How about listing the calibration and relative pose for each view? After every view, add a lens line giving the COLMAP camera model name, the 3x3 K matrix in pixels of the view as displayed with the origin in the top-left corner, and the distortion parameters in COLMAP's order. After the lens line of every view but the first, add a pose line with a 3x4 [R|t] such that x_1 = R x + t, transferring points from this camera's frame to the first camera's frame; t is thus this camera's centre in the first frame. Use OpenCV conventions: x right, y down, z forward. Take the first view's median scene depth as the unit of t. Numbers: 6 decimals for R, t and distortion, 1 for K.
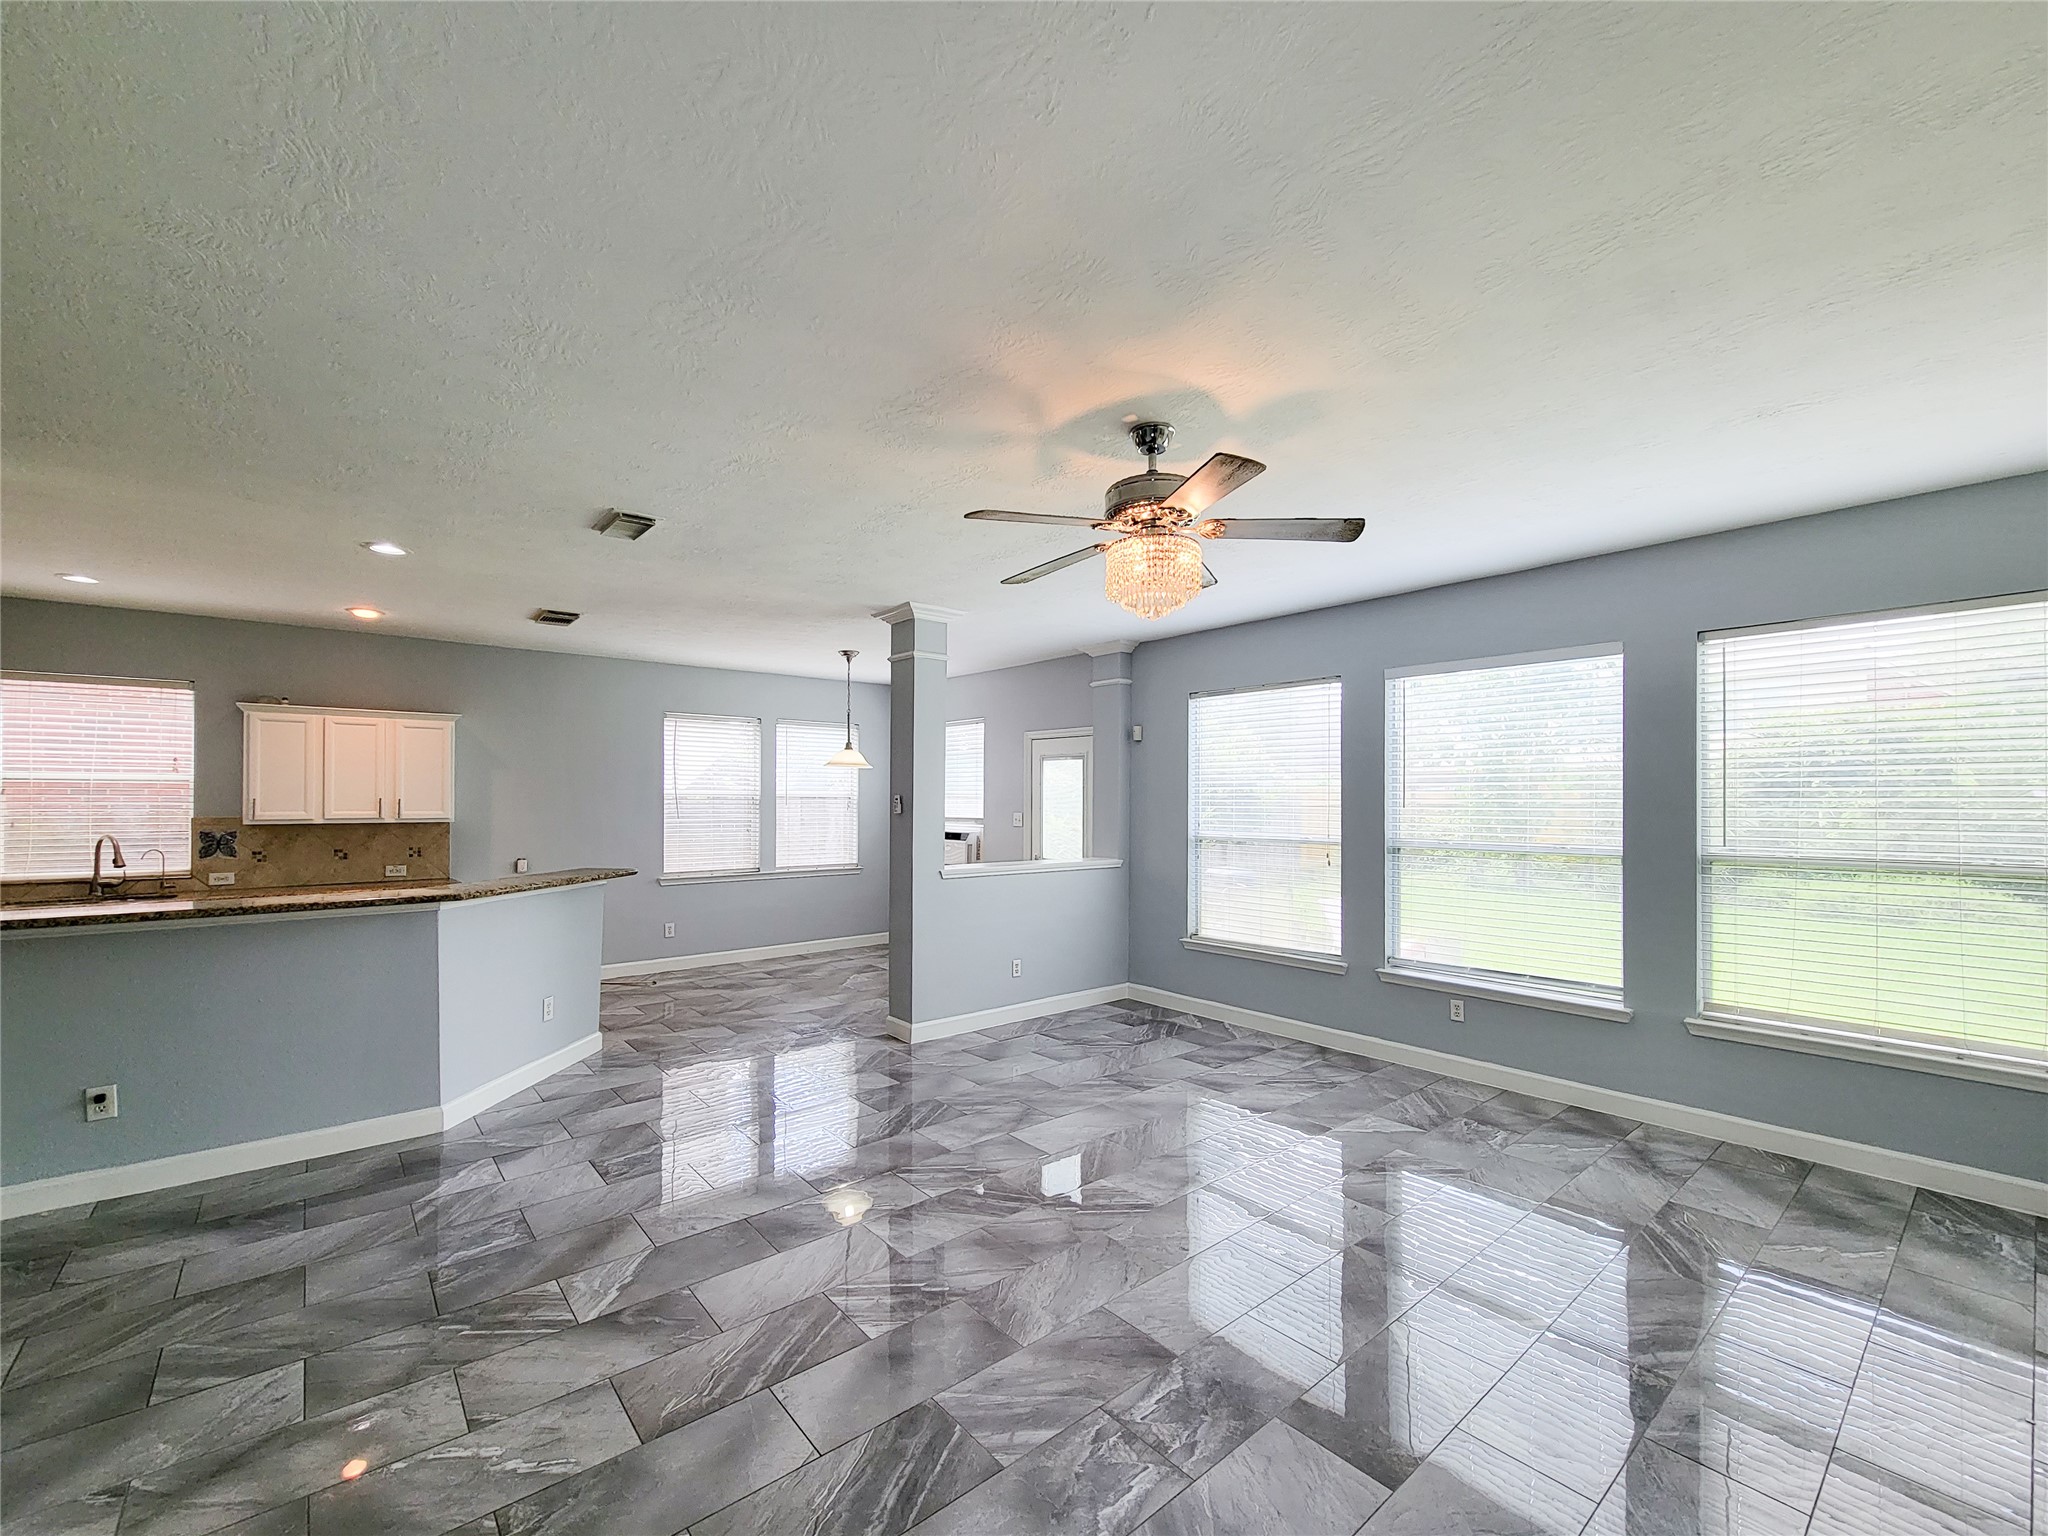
lens RADIAL K [[844.5, 0, 1039.2], [0, 844.5, 785.8], [0, 0, 1]] dist [0.006062, -0.003261]
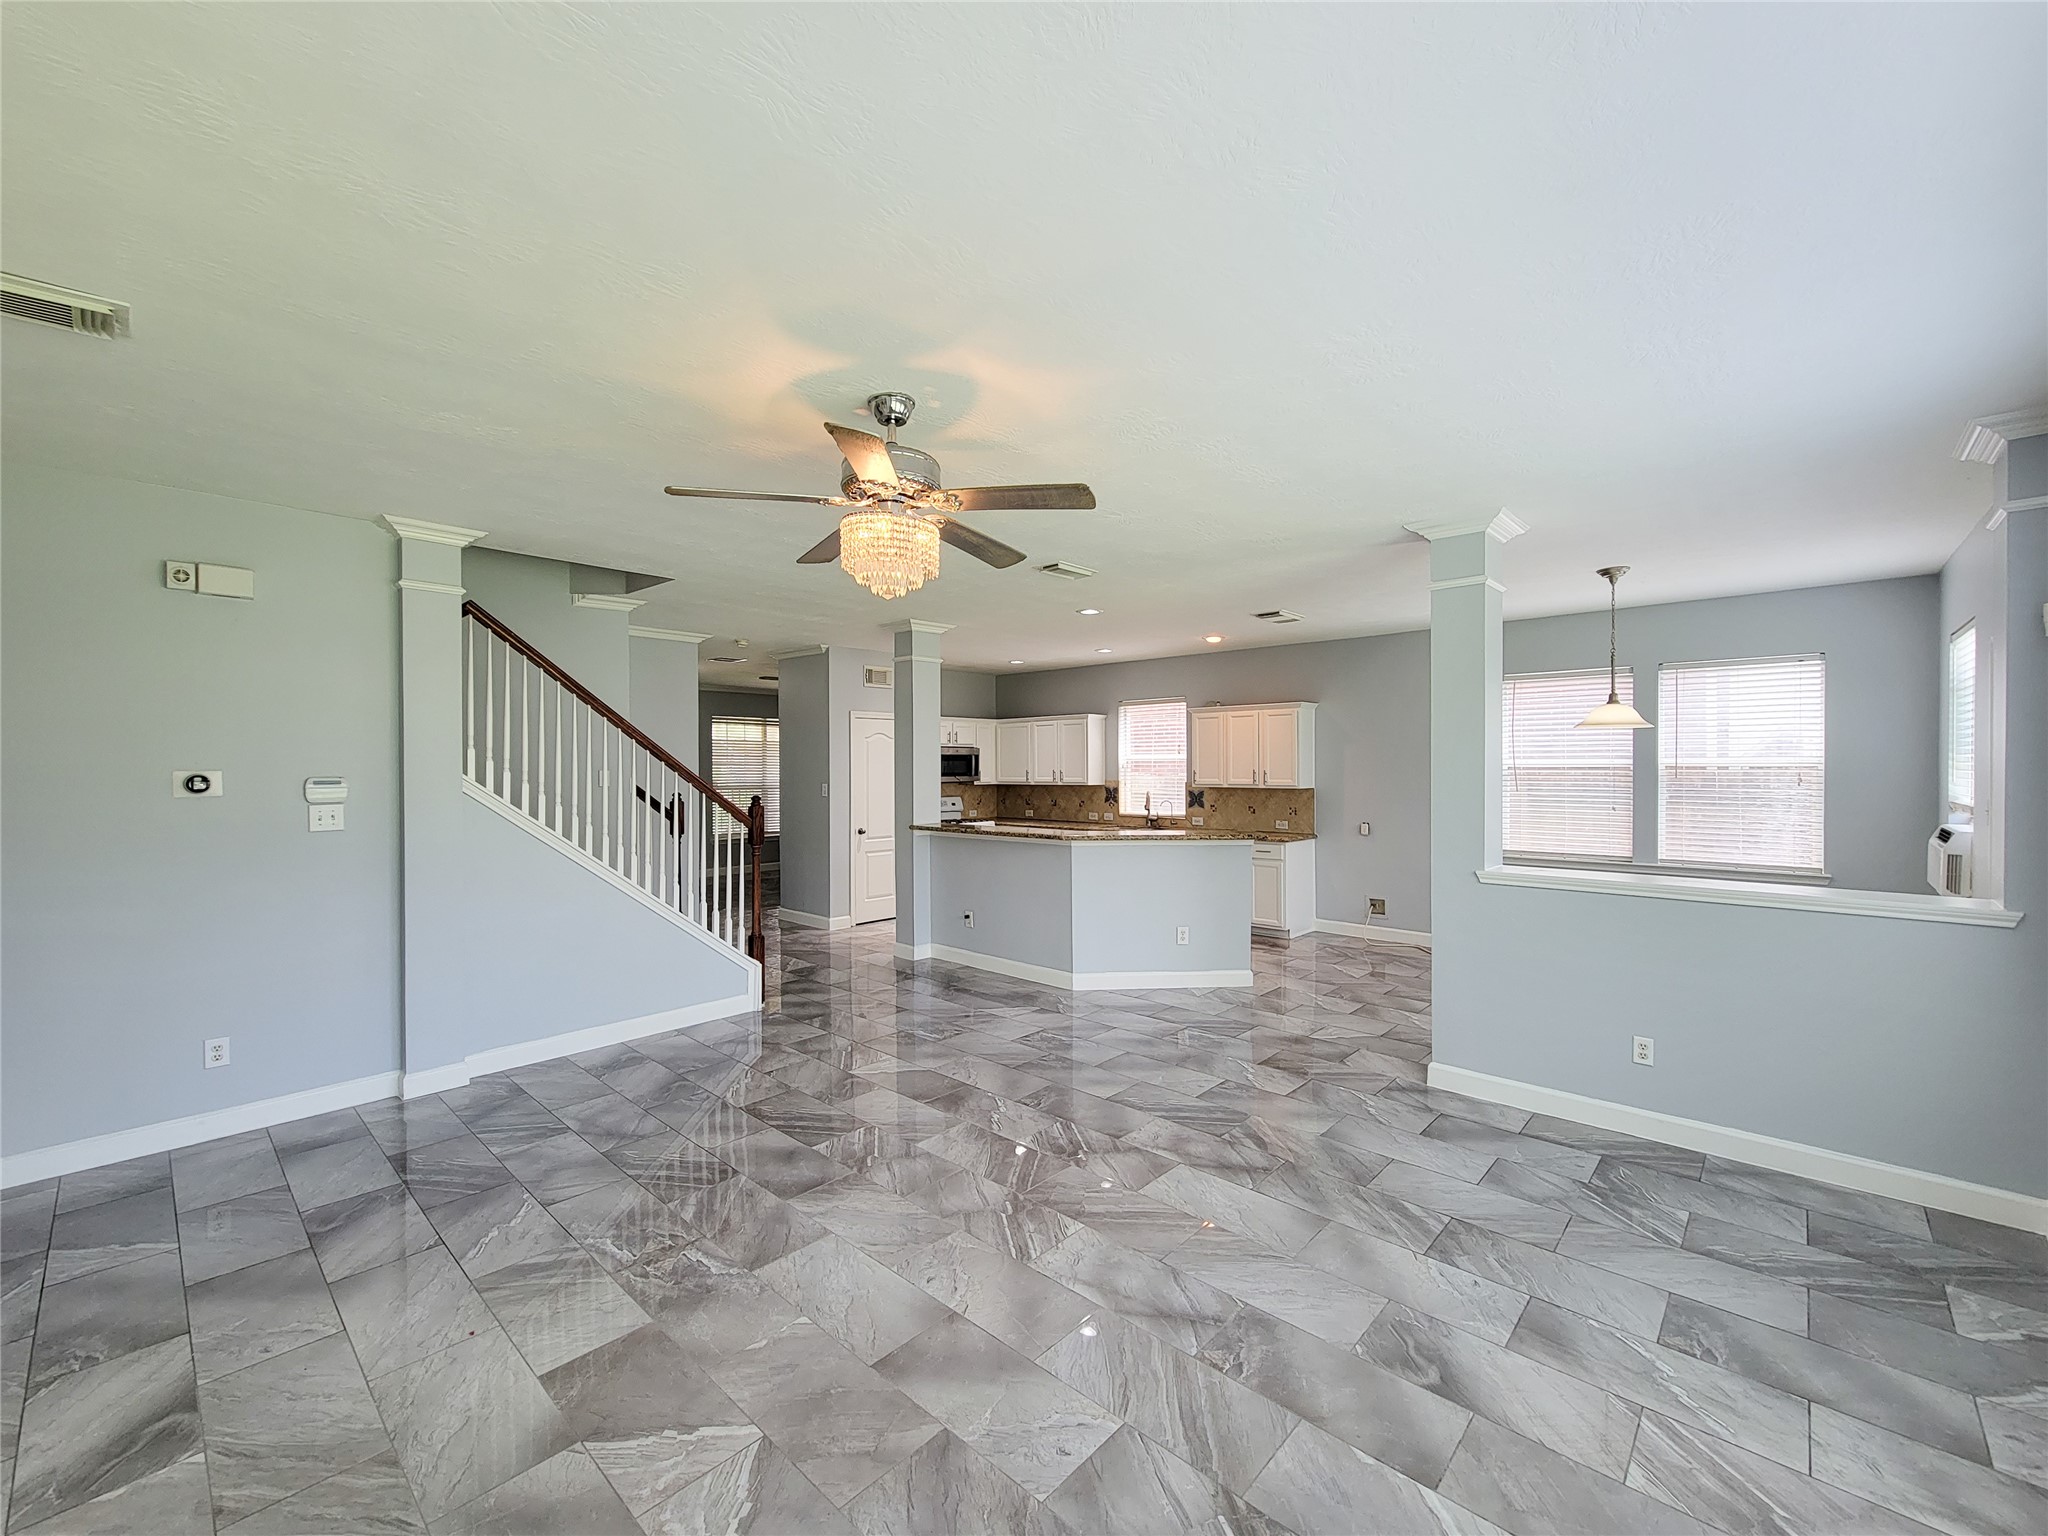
lens RADIAL K [[844.5, 0, 1025.4], [0, 844.5, 761.1], [0, 0, 1]] dist [0.006062, -0.003261]
pose [[0.117657, -0.009079, -0.993013, 0.709303], [0.021285, 0.999752, -0.006618, 0.003024], [0.992826, -0.020357, 0.117821, 0.659951]]
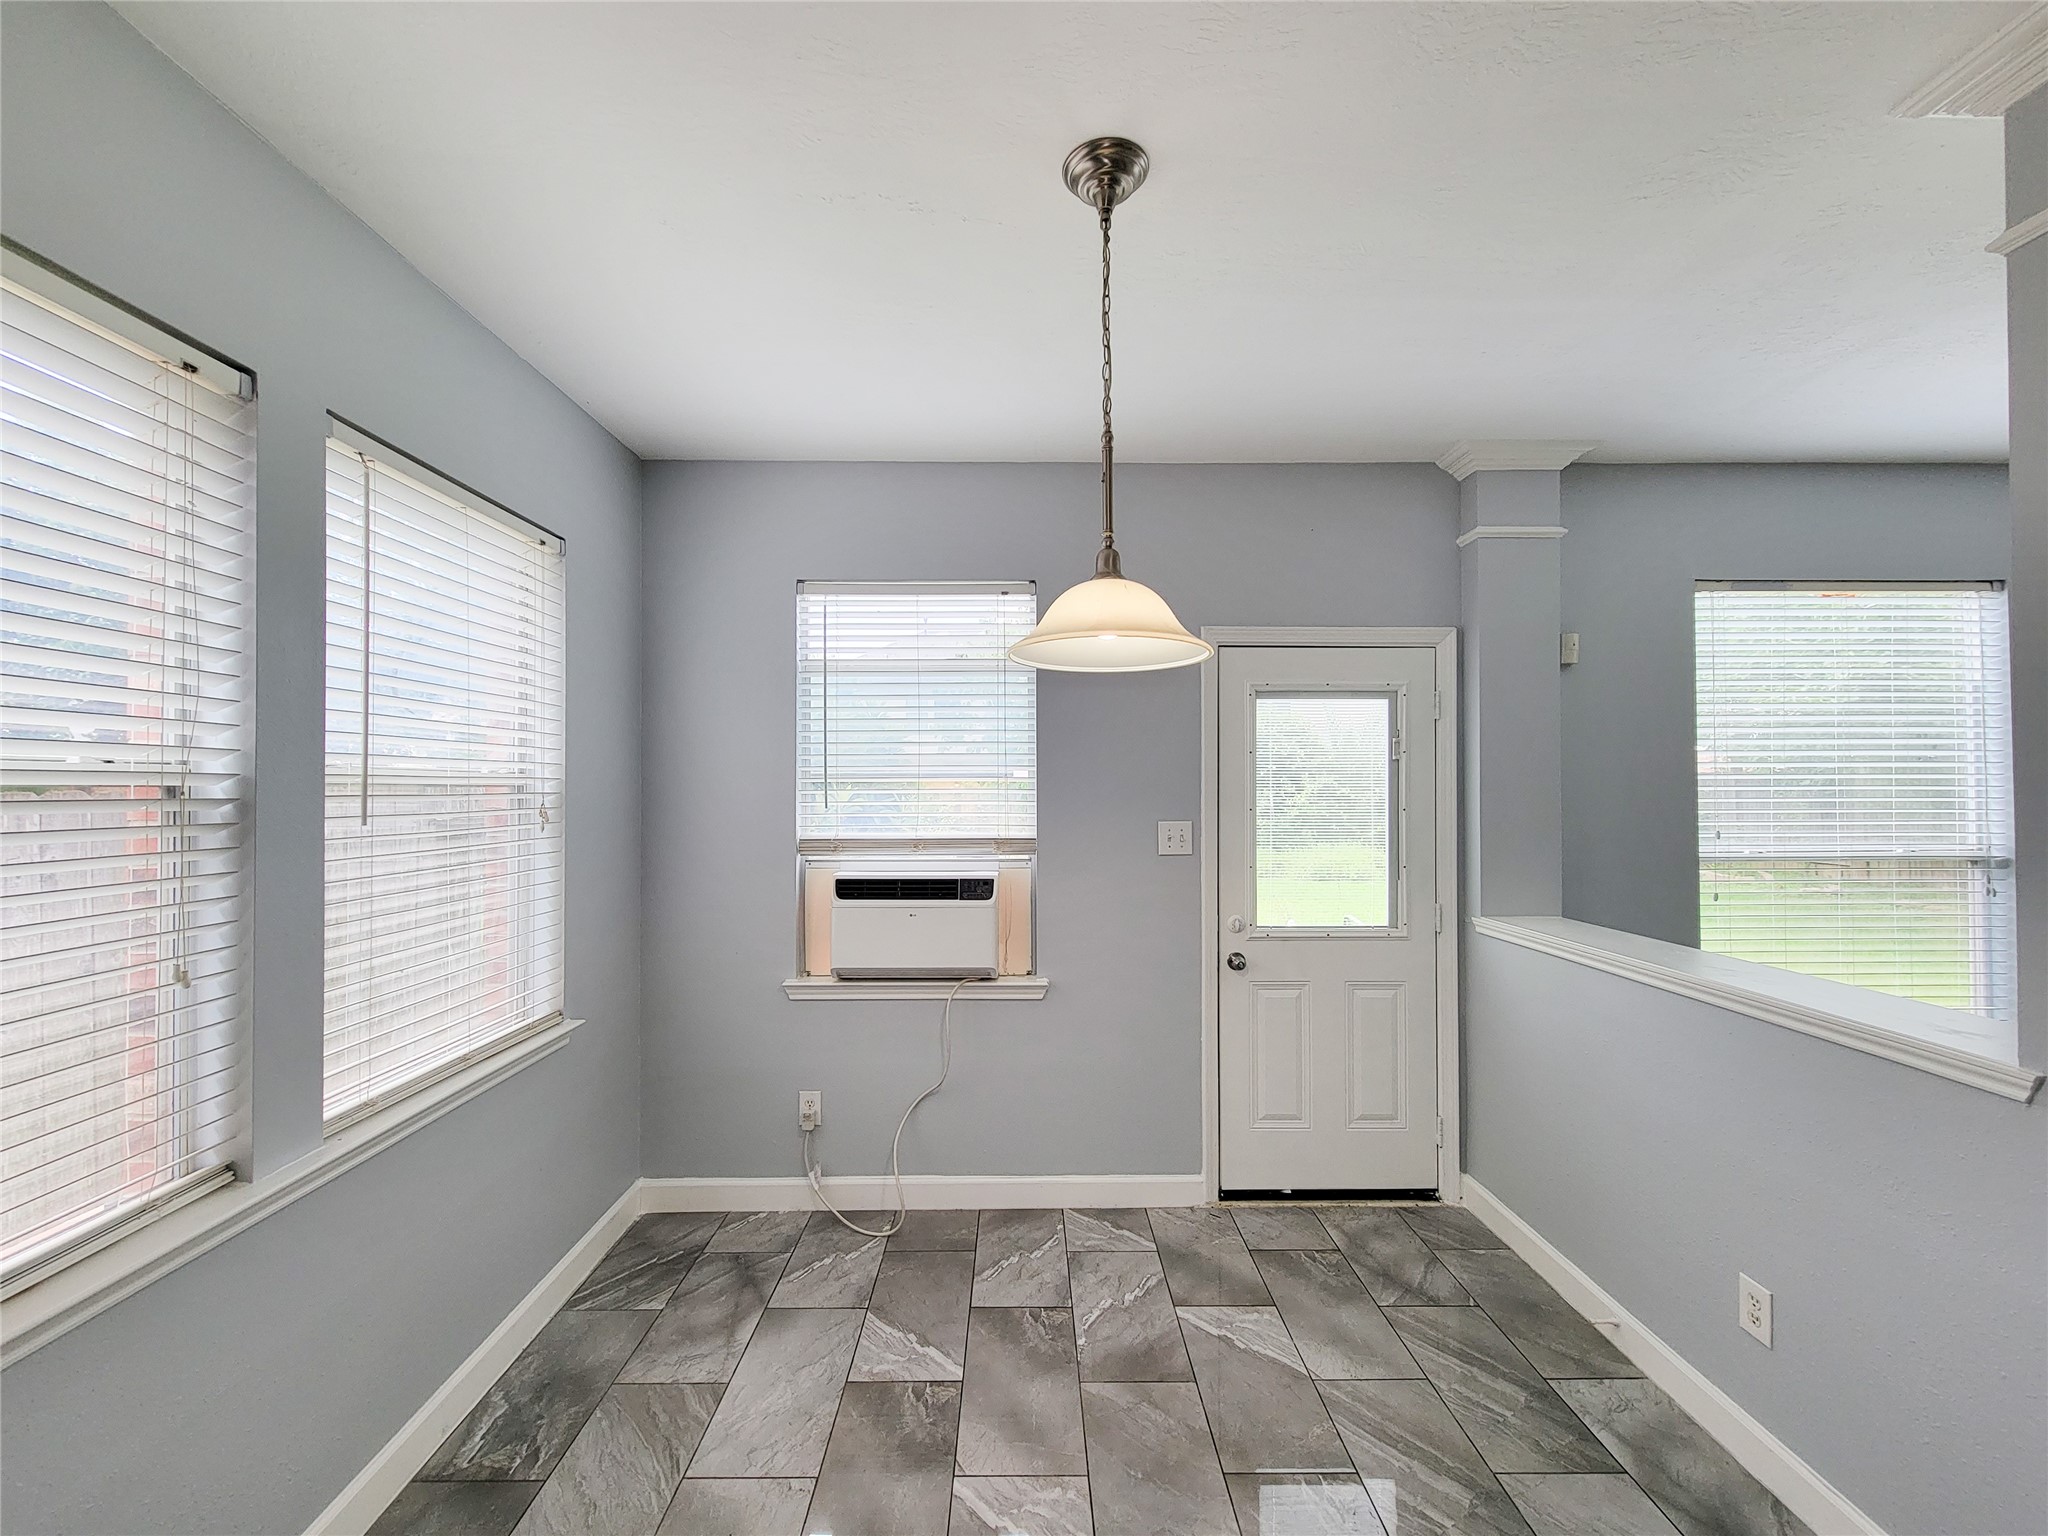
lens RADIAL K [[844.5, 0, 1014.7], [0, 844.5, 773.4], [0, 0, 1]] dist [0.006062, -0.003261]
pose [[0.651810, 0.002370, 0.758378, -0.678889], [-0.006376, 0.999977, 0.002355, 0.015086], [-0.758355, -0.006370, 0.651811, 1.395662]]
